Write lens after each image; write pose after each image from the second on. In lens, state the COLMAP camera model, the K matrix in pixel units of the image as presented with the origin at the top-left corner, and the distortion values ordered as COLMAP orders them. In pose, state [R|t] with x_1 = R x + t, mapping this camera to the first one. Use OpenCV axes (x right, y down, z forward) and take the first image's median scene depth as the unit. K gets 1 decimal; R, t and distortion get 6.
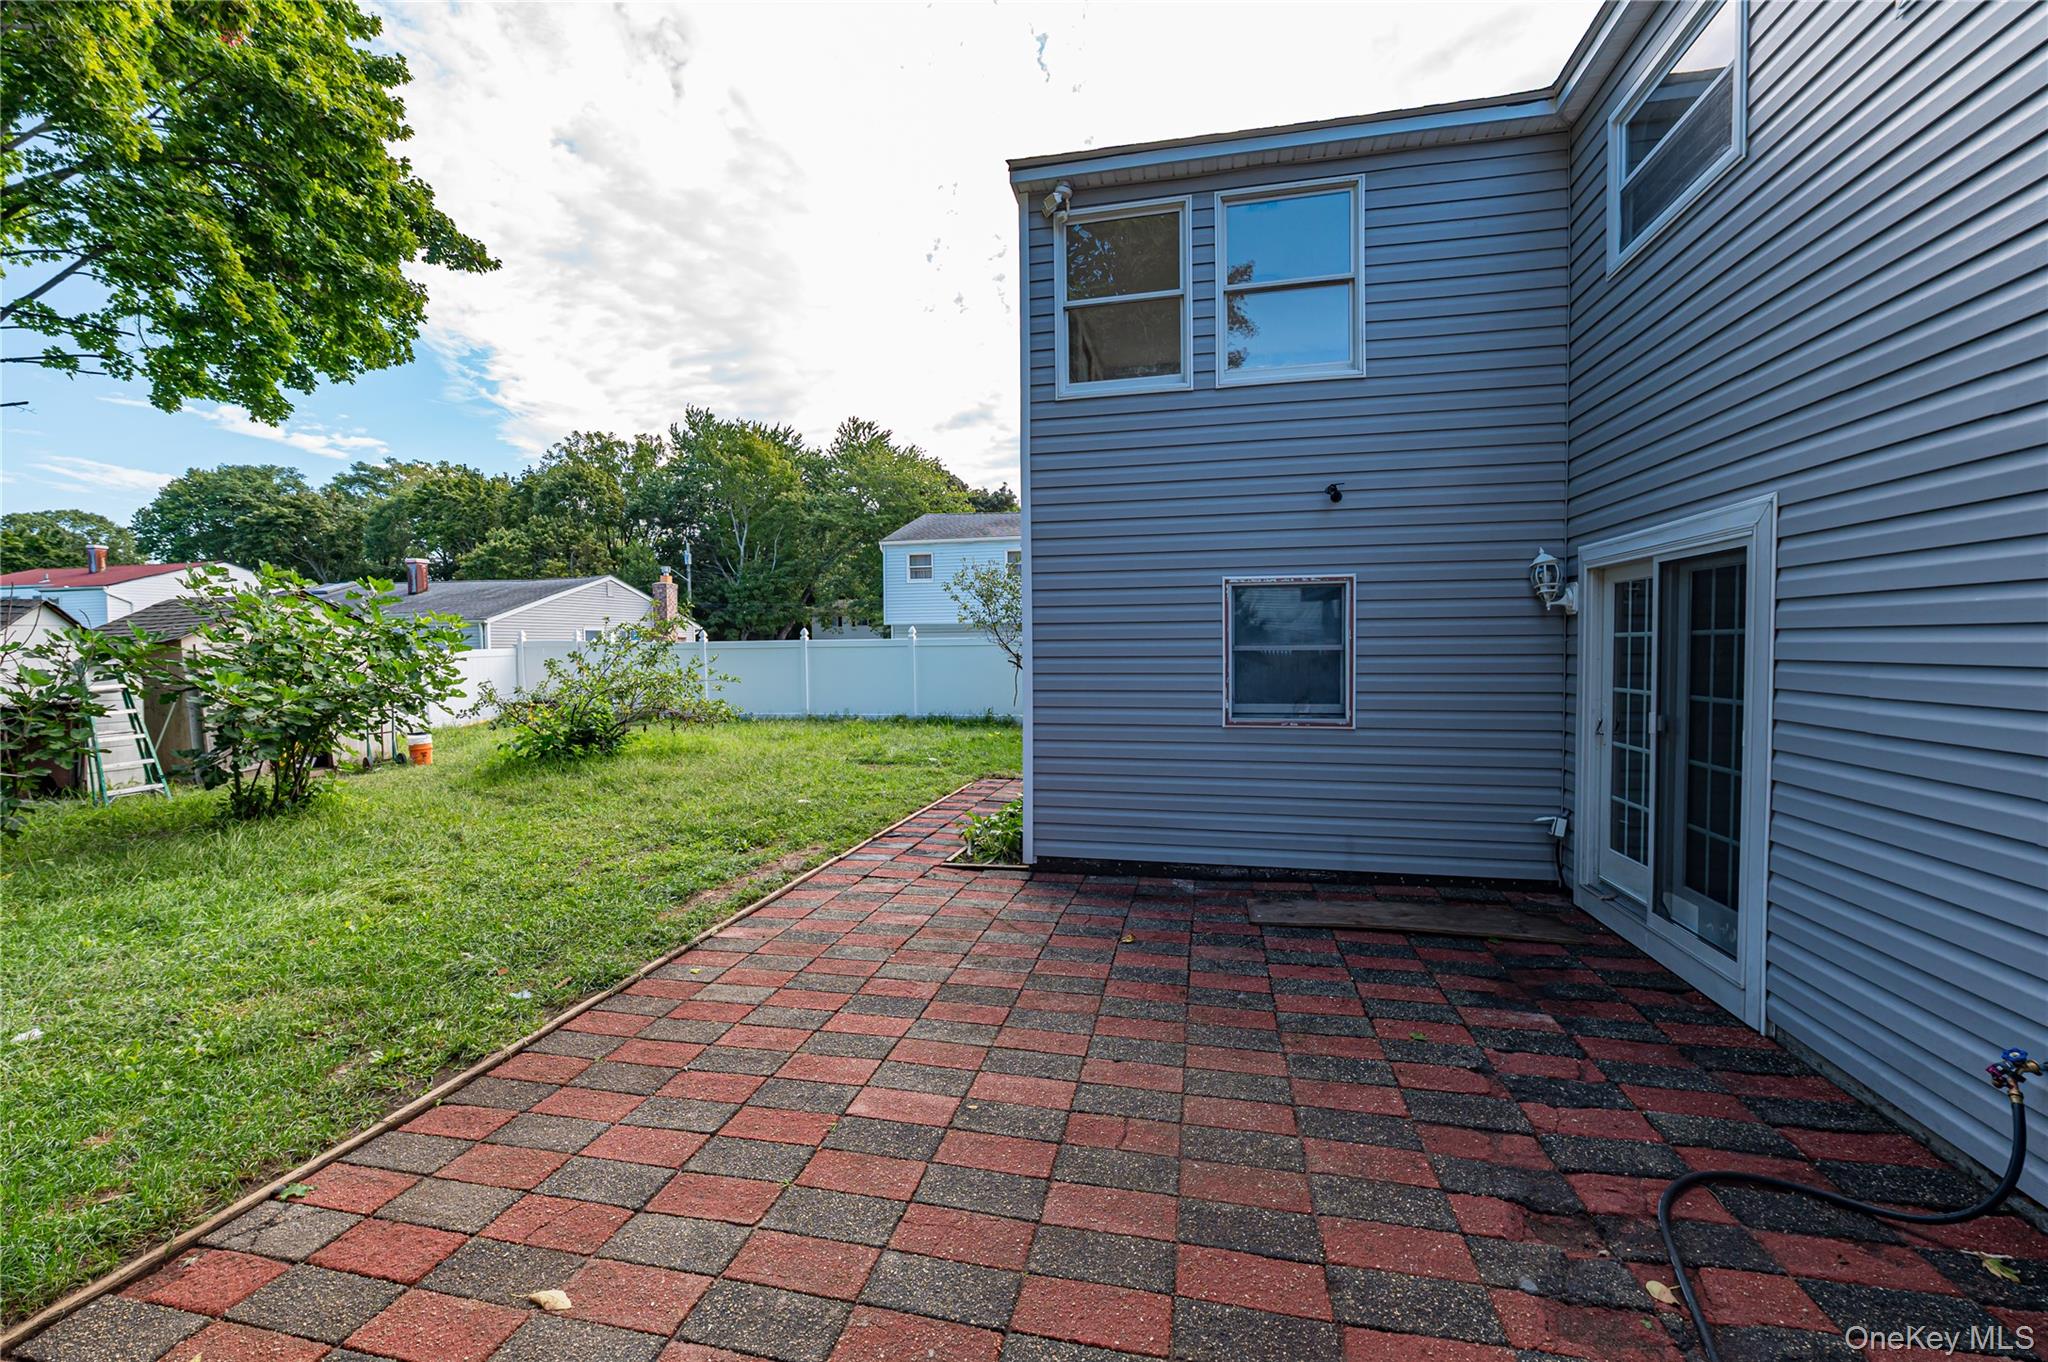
lens RADIAL K [[801.4, 0, 1029.5], [0, 801.4, 681.9], [0, 0, 1]] dist [0.017847, -0.000017]
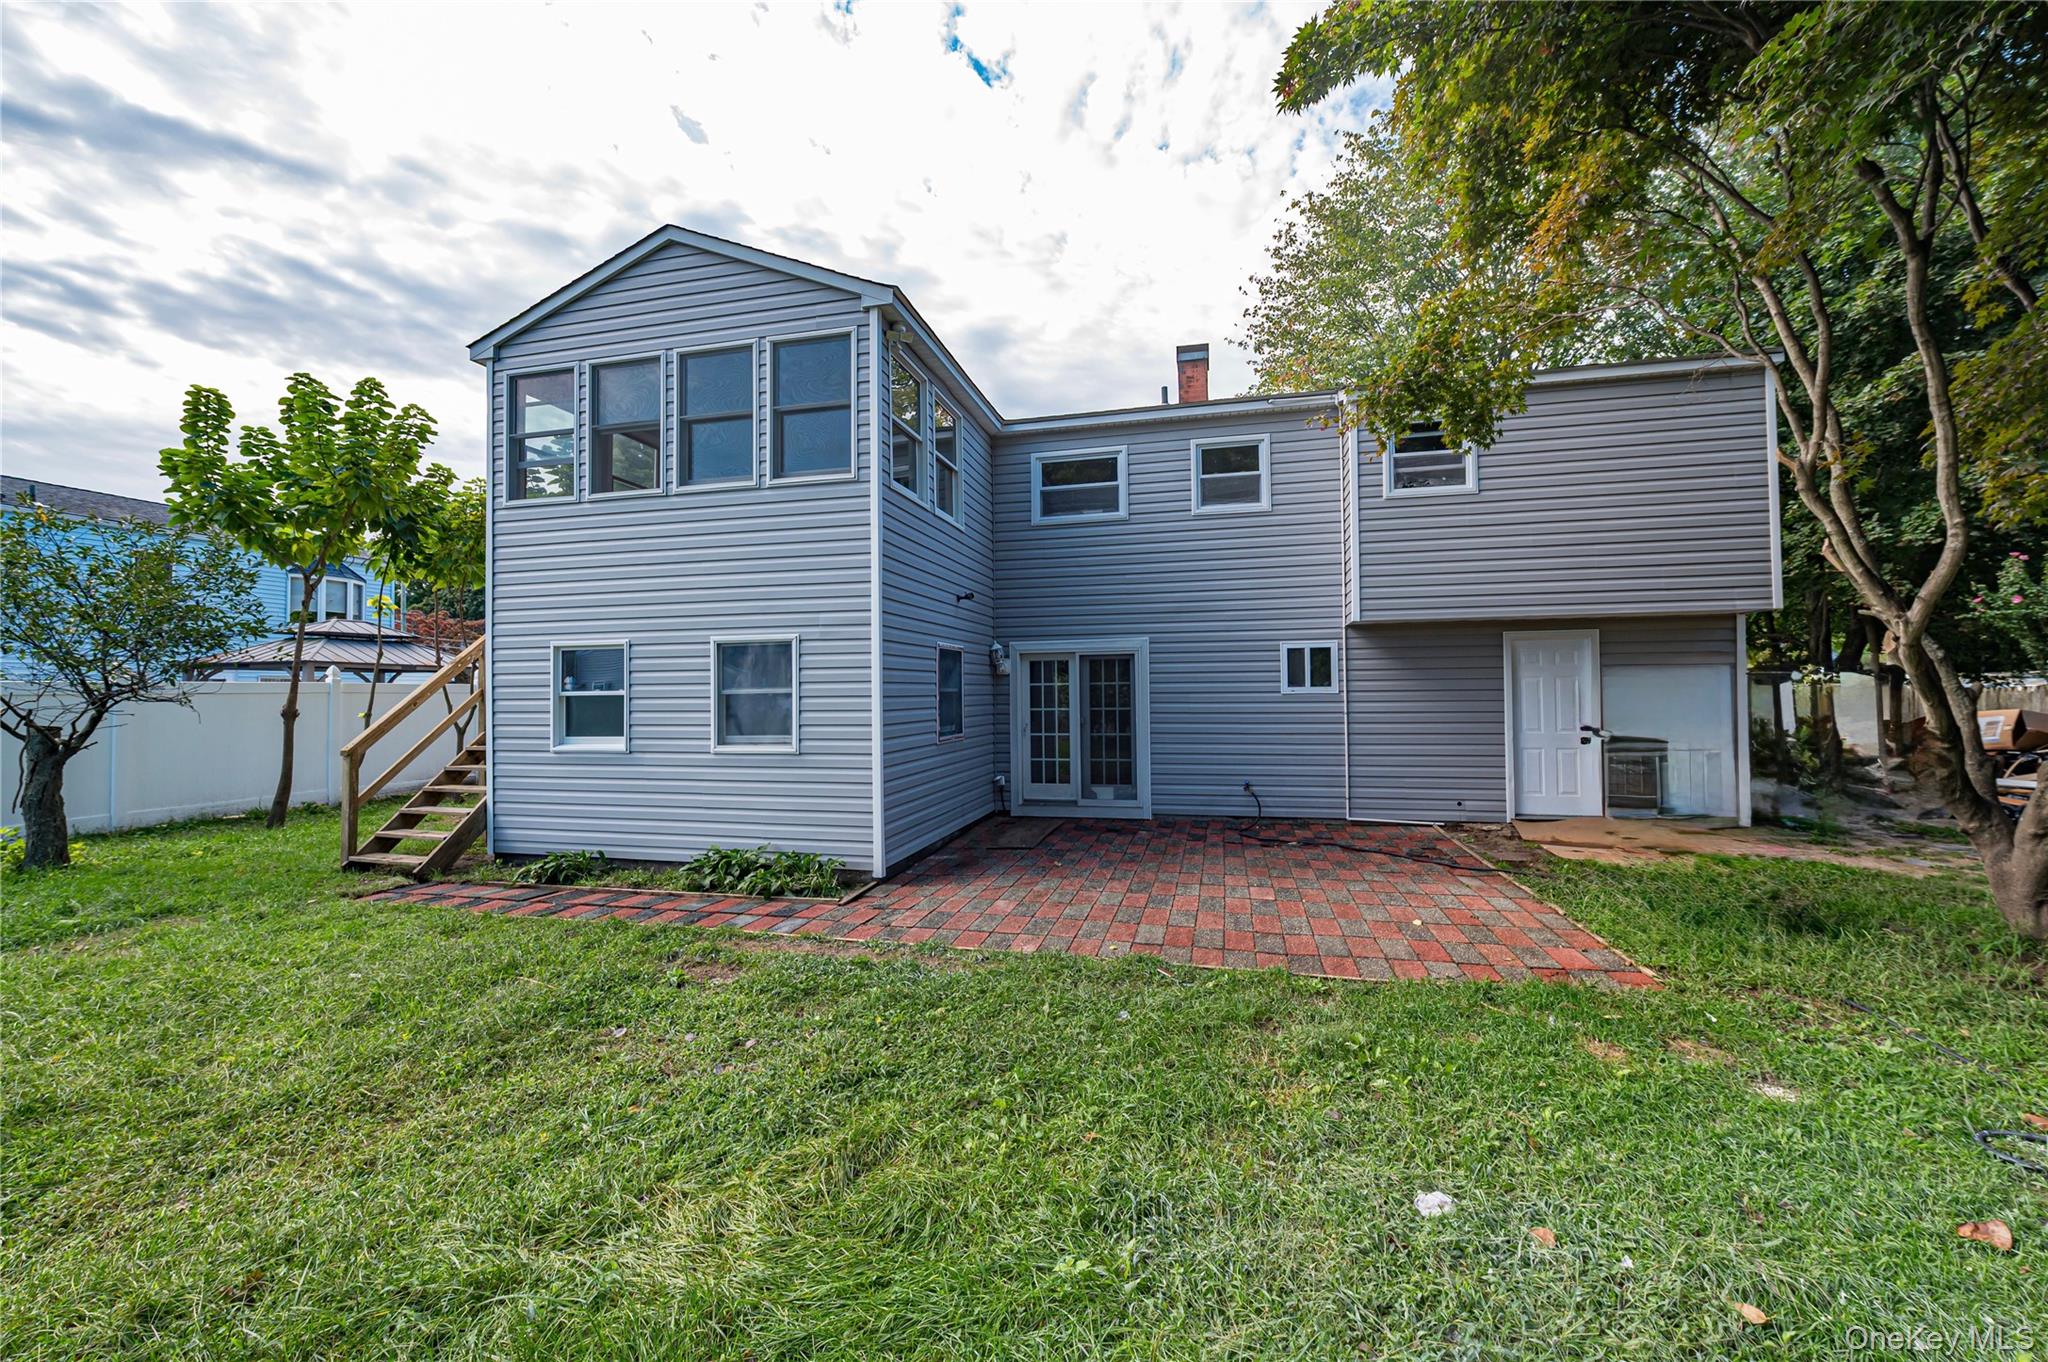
lens RADIAL K [[801.4, 0, 1024.5], [0, 801.4, 680.6], [0, 0, 1]] dist [0.017847, -0.000017]
pose [[0.026224, 0.027430, 0.999280, -1.780902], [0.056538, 0.997983, -0.028878, -0.008801], [-0.998056, 0.057255, 0.024620, 1.188100]]
